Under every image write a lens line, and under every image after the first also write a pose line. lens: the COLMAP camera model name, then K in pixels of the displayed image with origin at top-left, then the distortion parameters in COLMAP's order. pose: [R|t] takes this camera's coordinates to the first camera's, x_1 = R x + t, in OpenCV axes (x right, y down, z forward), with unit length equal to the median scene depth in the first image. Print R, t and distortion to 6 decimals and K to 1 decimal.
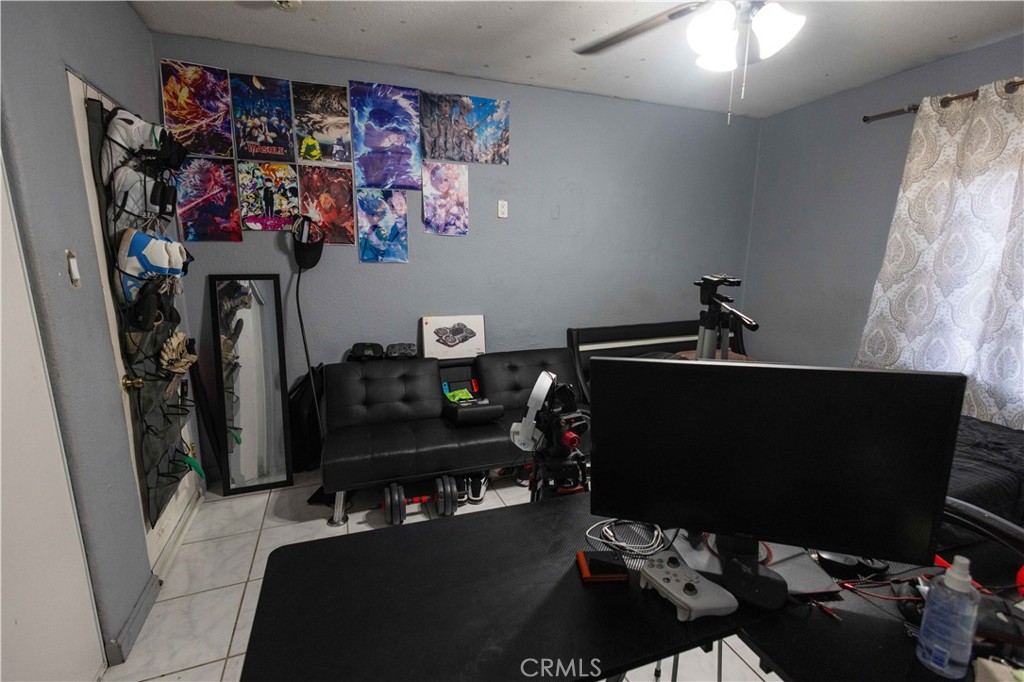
lens RADIAL K [[470.6, 0, 513.0], [0, 470.6, 342.3], [0, 0, 1]] dist [0.013256, -0.000676]
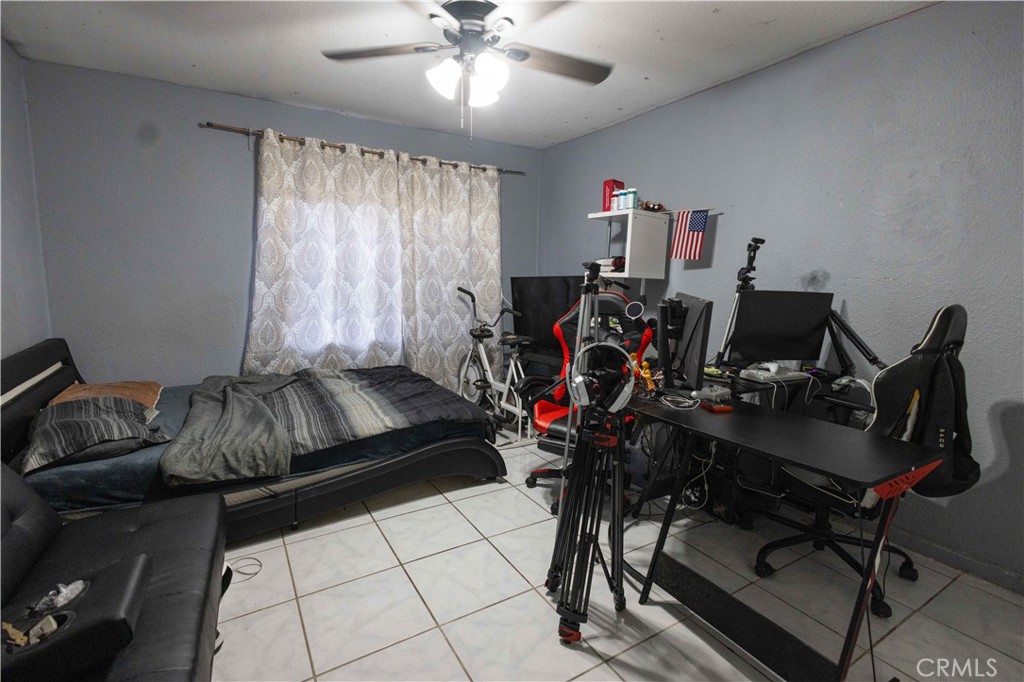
lens RADIAL K [[470.6, 0, 511.9], [0, 470.6, 341.5], [0, 0, 1]] dist [0.013256, -0.000676]
pose [[-0.183416, -0.153744, 0.970939, -0.507003], [0.158401, 0.970165, 0.183544, -0.108847], [-0.970190, 0.187463, -0.153590, 0.683476]]
